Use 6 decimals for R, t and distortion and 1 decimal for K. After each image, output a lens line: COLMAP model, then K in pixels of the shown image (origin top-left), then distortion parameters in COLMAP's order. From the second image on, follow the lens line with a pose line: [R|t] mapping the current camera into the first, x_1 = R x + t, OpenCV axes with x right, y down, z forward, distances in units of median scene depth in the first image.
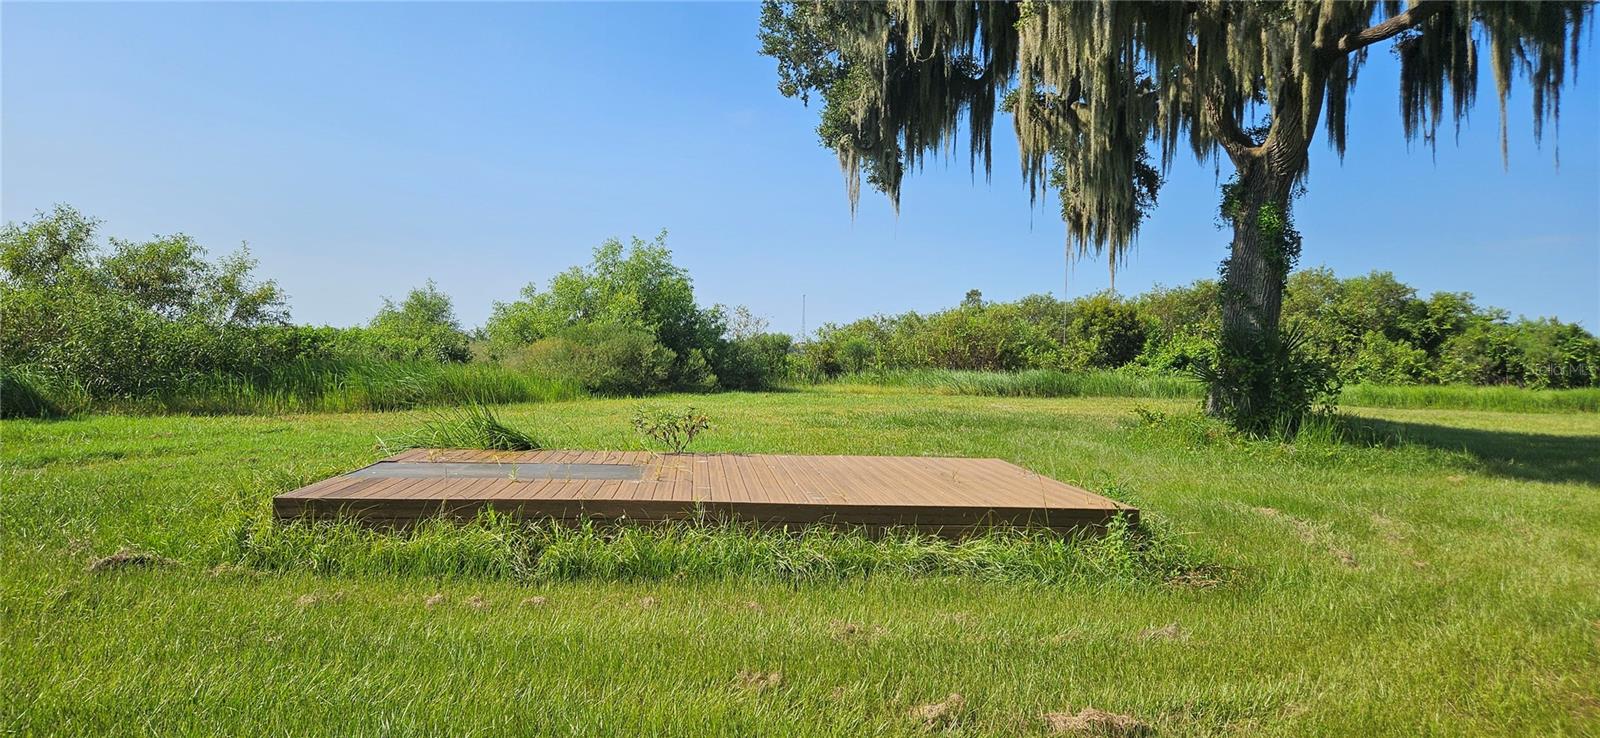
lens RADIAL K [[983.8, 0, 800.0], [0, 983.8, 369.0], [0, 0, 1]] dist [-0.002798, -0.035870]
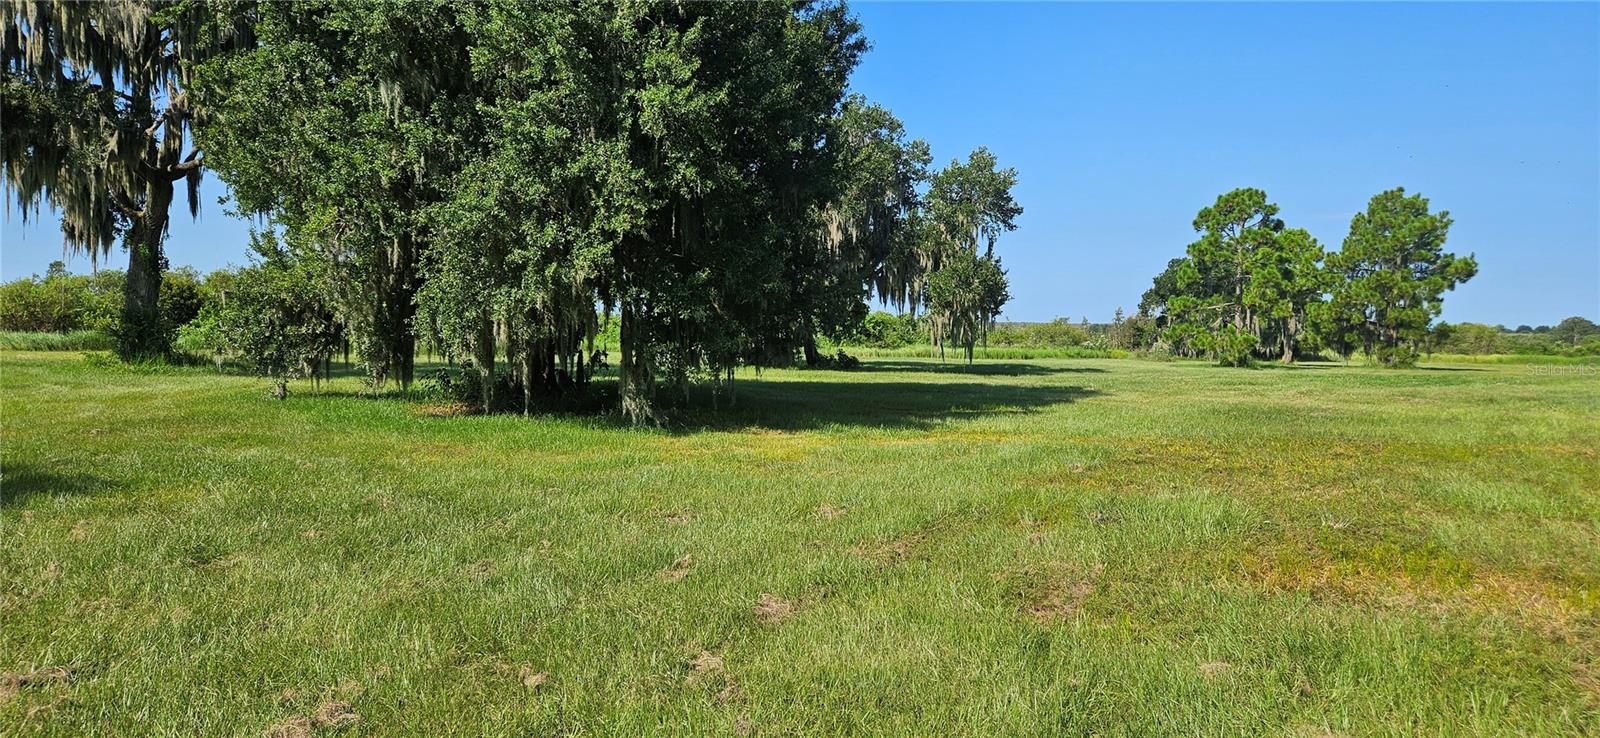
lens RADIAL K [[983.8, 0, 800.0], [0, 983.8, 369.0], [0, 0, 1]] dist [-0.002798, -0.035870]
pose [[0.728826, -0.027418, 0.684150, 0.058422], [0.000464, 0.999217, 0.039550, 0.001536], [-0.684699, -0.028508, 0.728268, -0.704470]]
